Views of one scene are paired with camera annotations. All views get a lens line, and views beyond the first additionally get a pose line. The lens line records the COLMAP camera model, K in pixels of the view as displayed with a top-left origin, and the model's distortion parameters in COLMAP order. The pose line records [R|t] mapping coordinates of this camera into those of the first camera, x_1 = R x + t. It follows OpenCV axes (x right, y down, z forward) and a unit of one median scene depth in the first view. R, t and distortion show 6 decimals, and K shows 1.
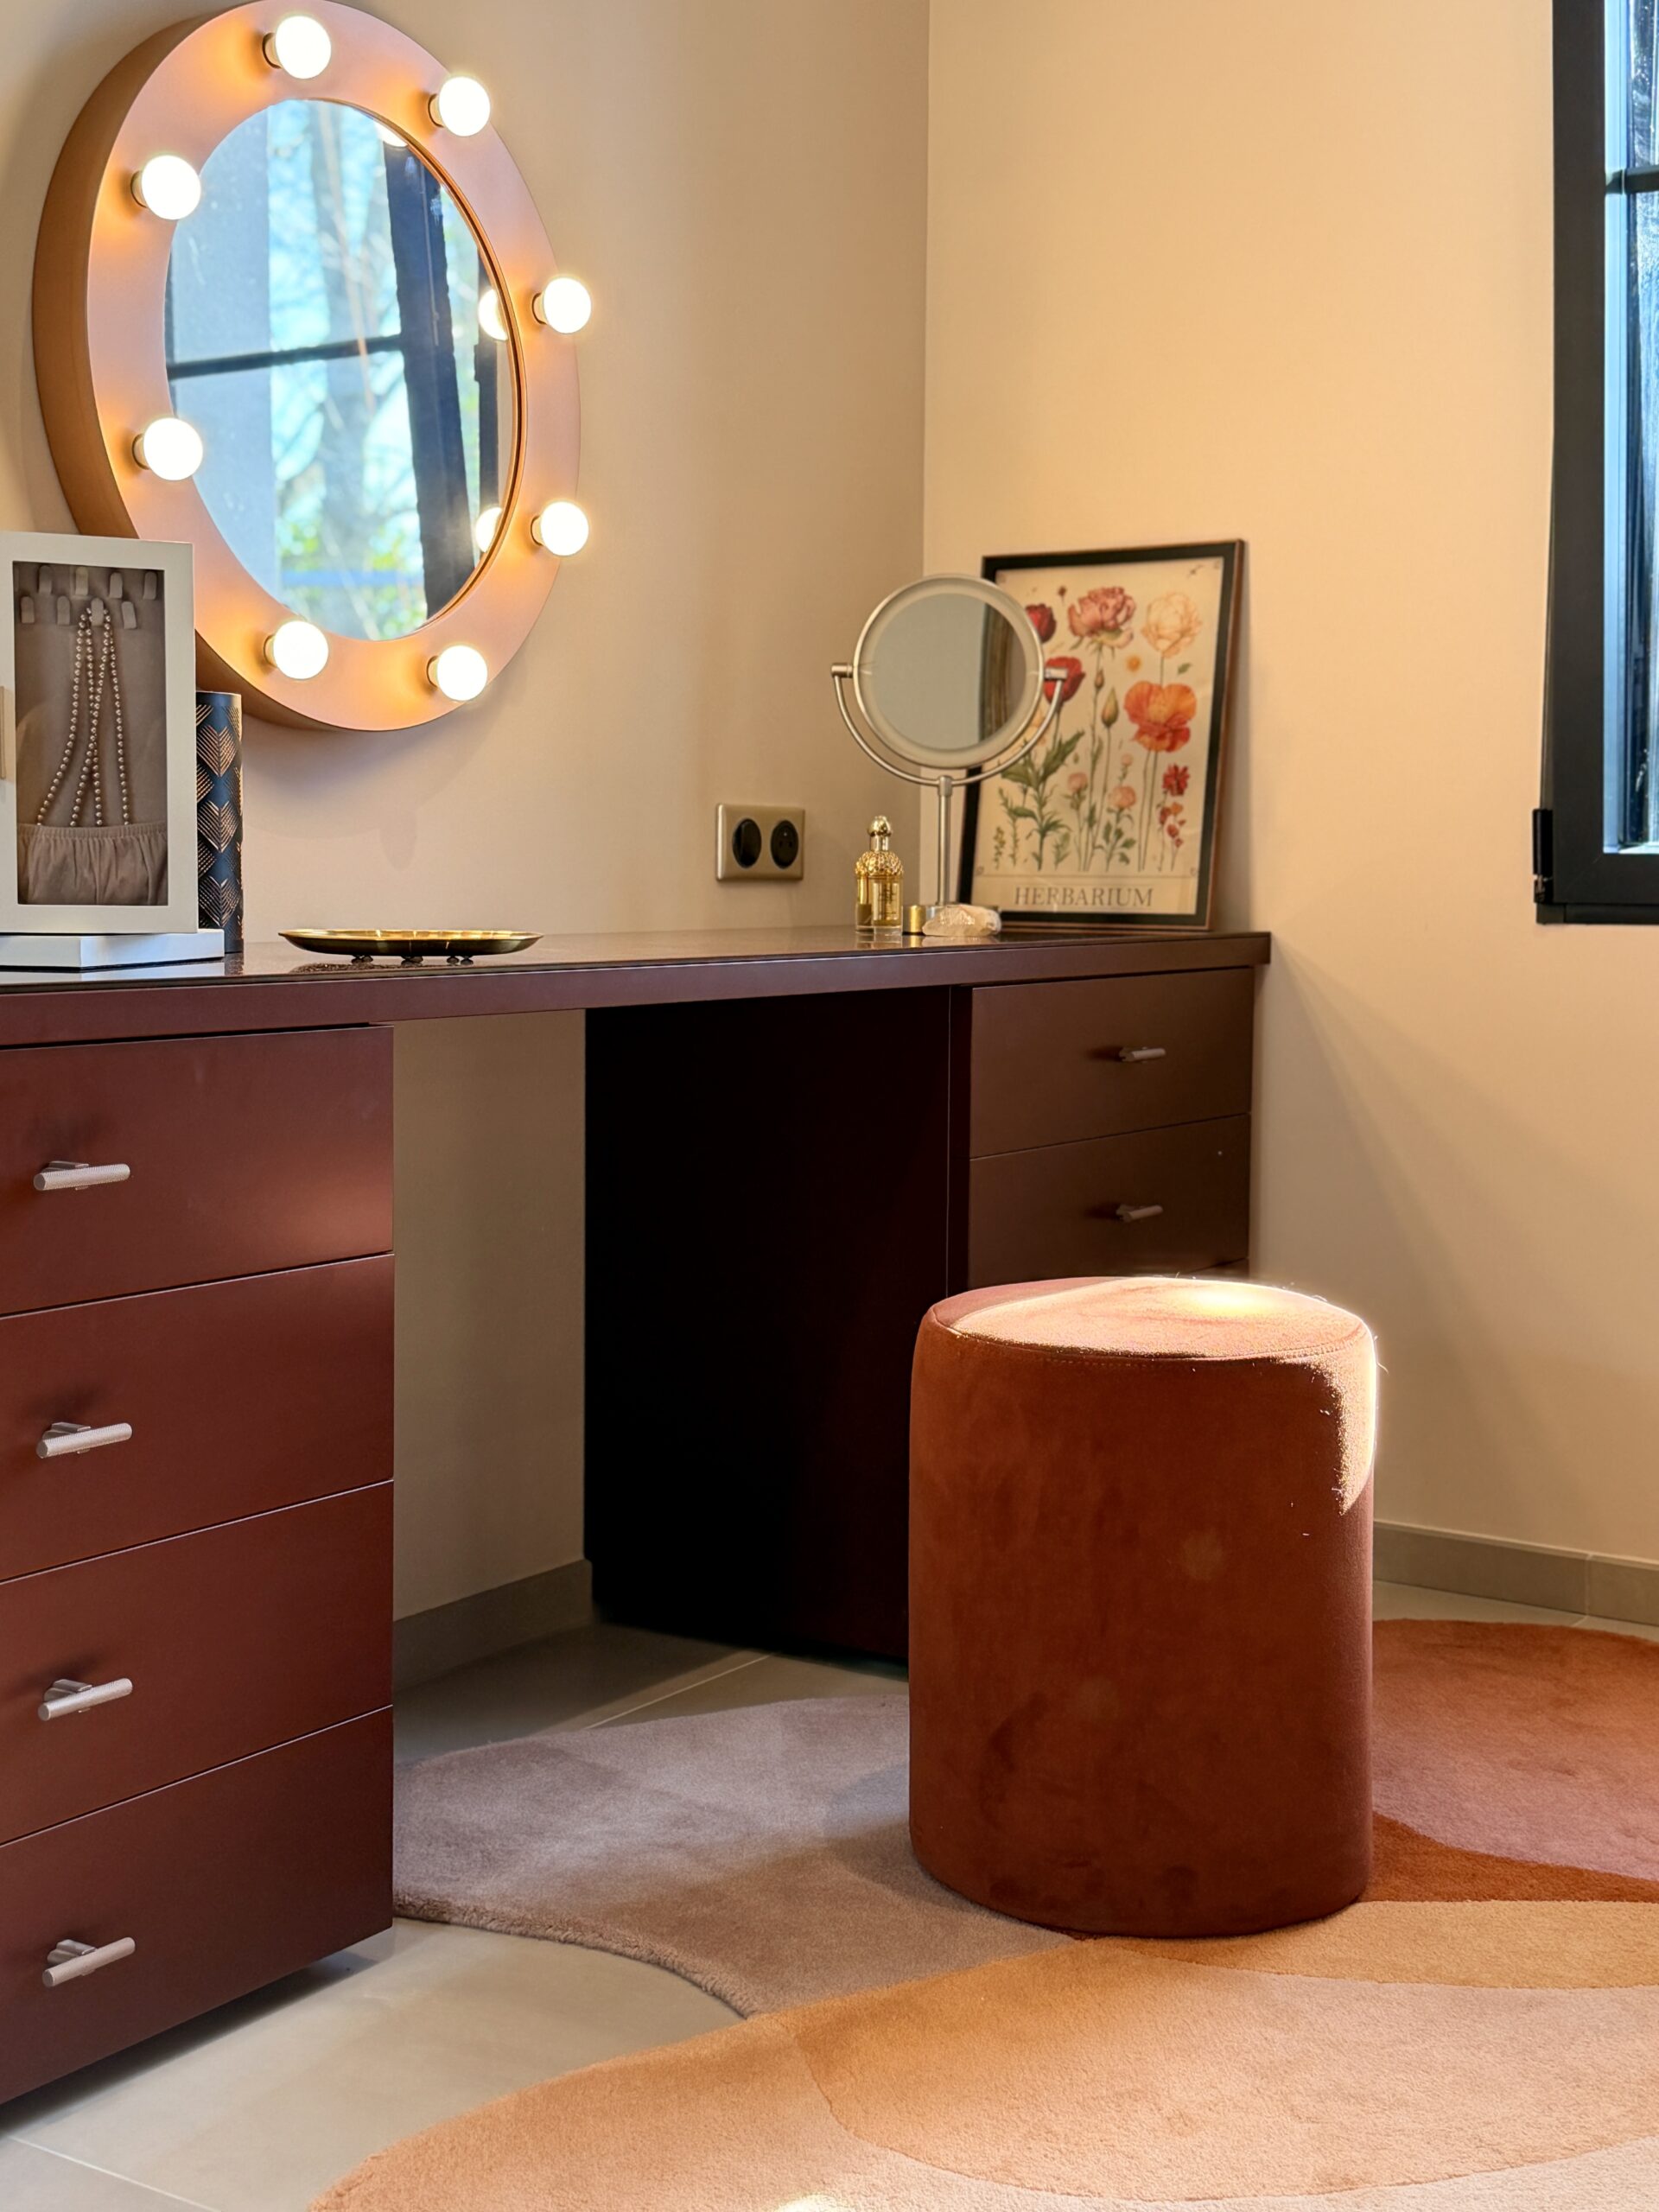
lens RADIAL K [[2855.1, 0, 829.5], [0, 2855.1, 1106.0], [0, 0, 1]] dist [0.081051, 0.002914]
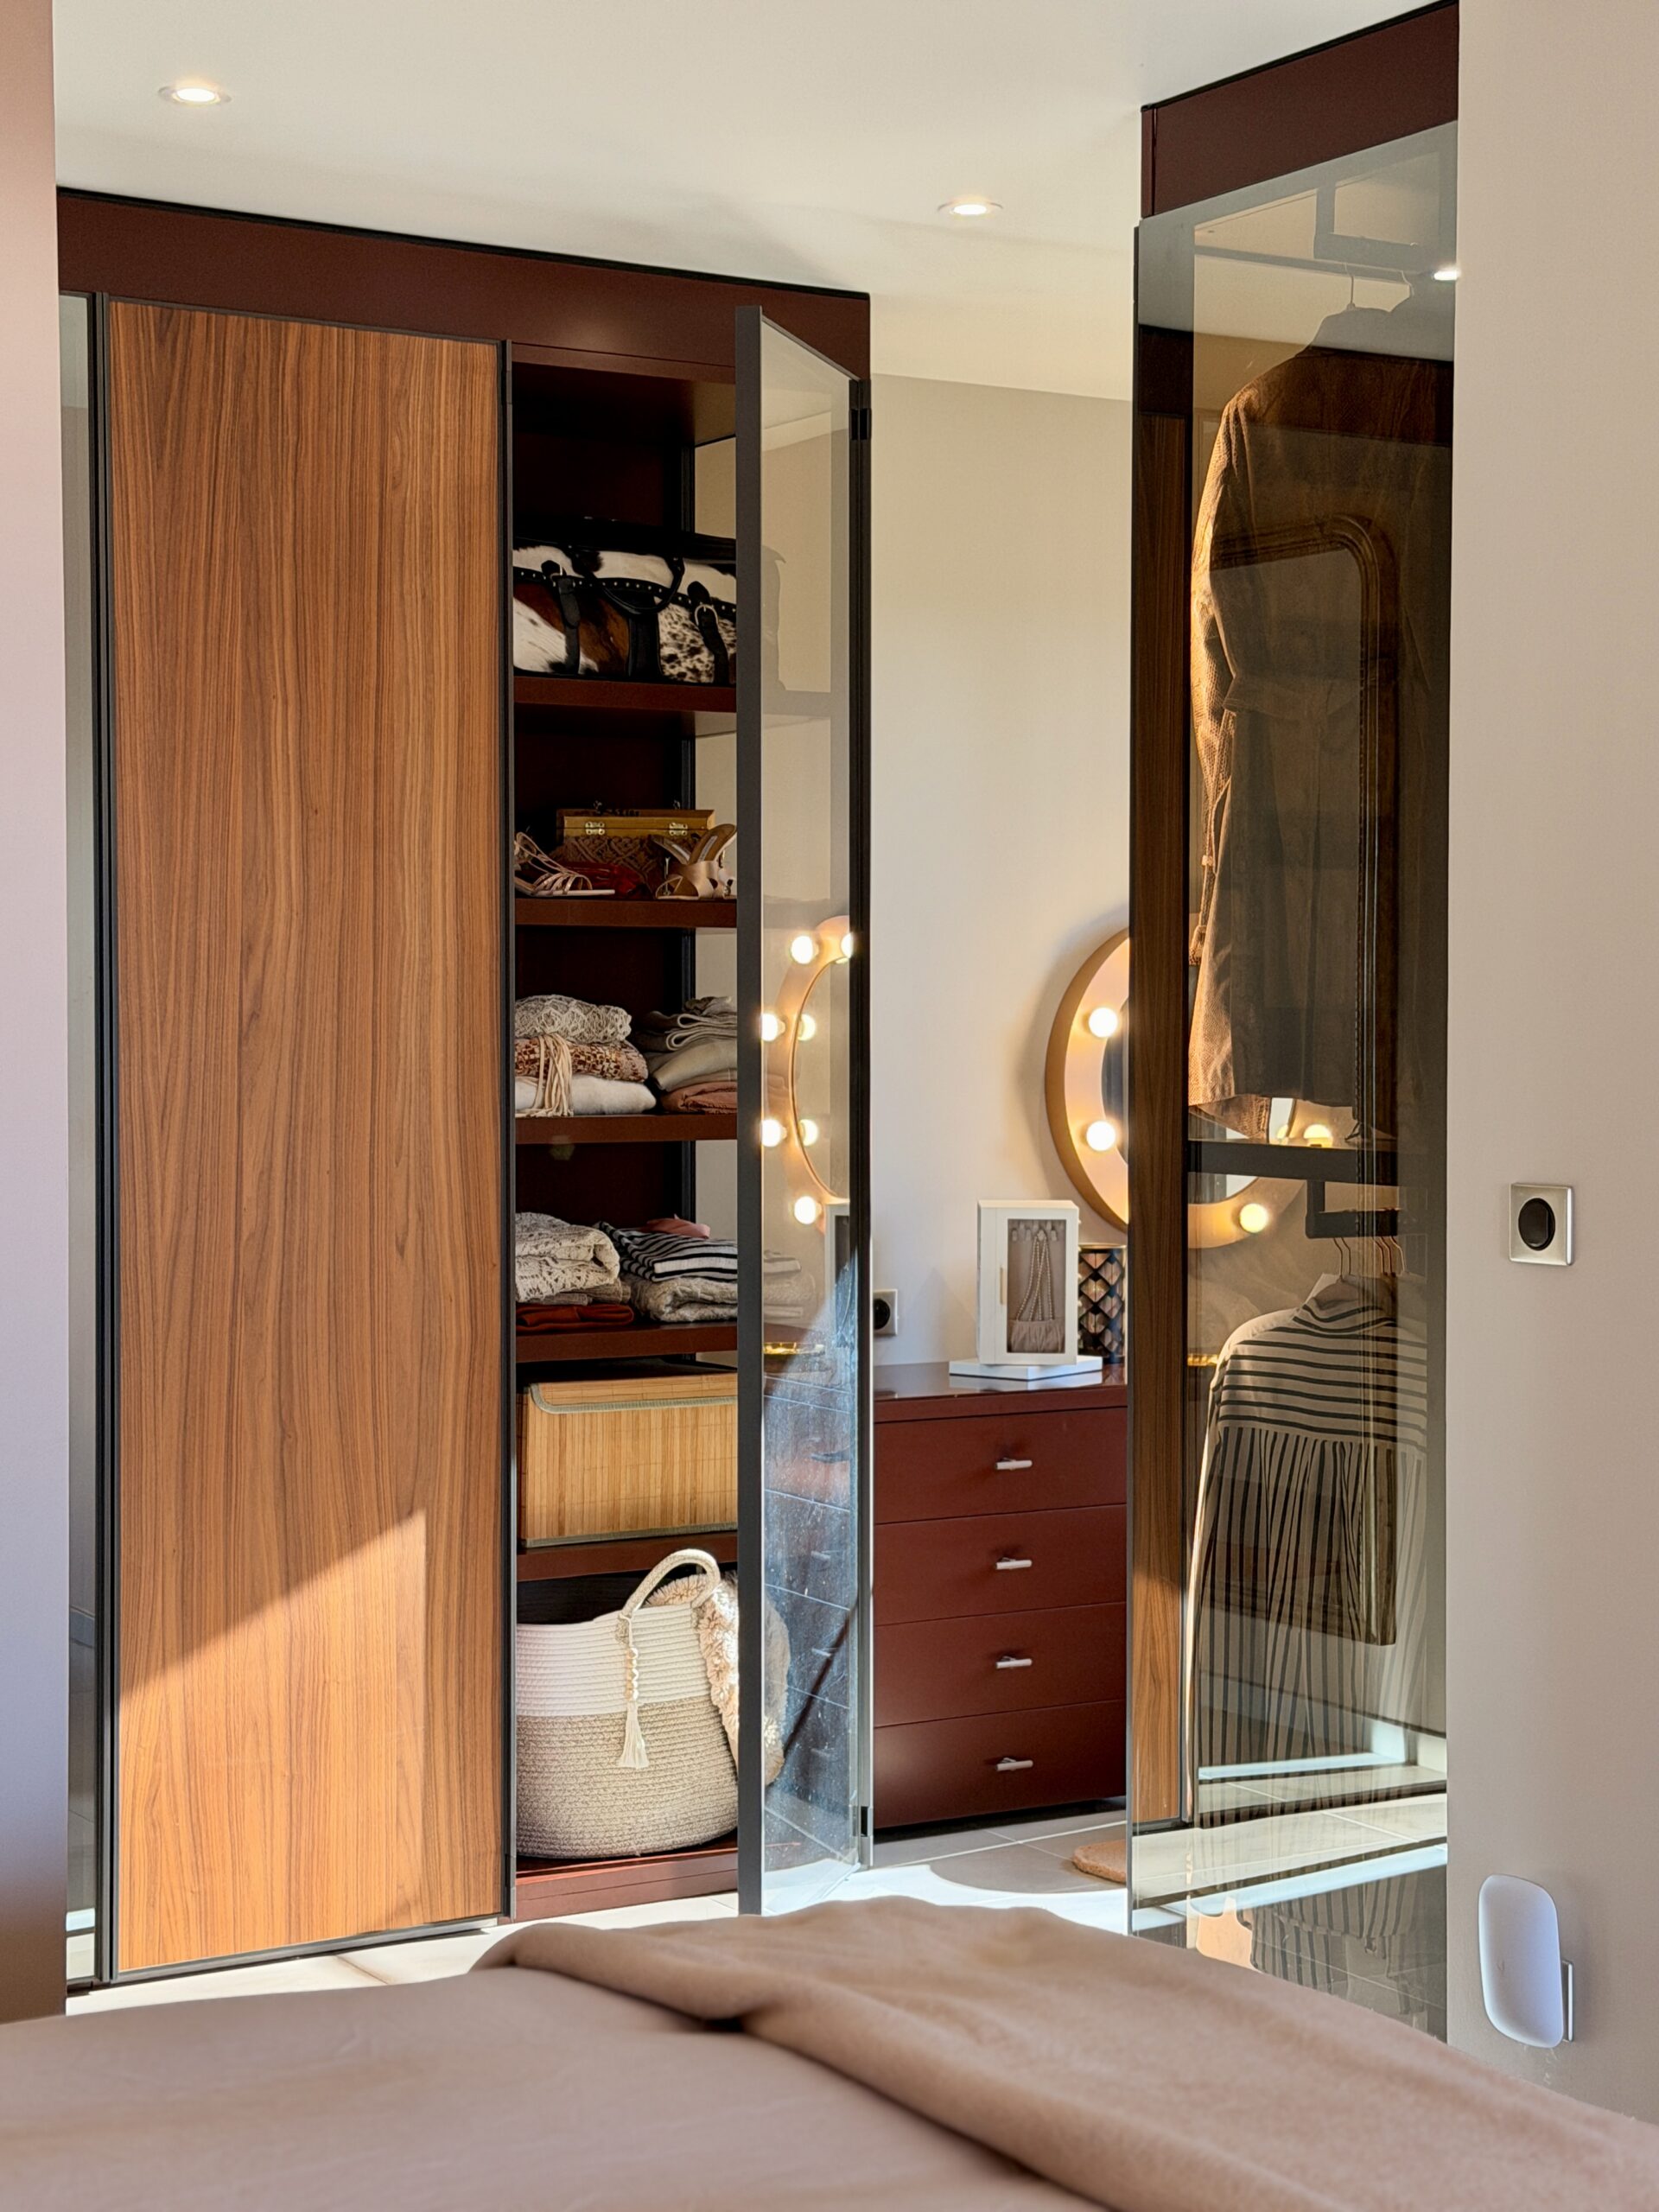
lens RADIAL K [[3622.6, 0, 829.5], [0, 3622.6, 1106.0], [0, 0, 1]] dist [0.131092, 0.017775]
pose [[0.909253, 0.002776, -0.416235, 0.886763], [-0.028776, 0.998005, -0.056204, -0.102276], [0.415249, 0.063081, 0.907518, -1.934814]]
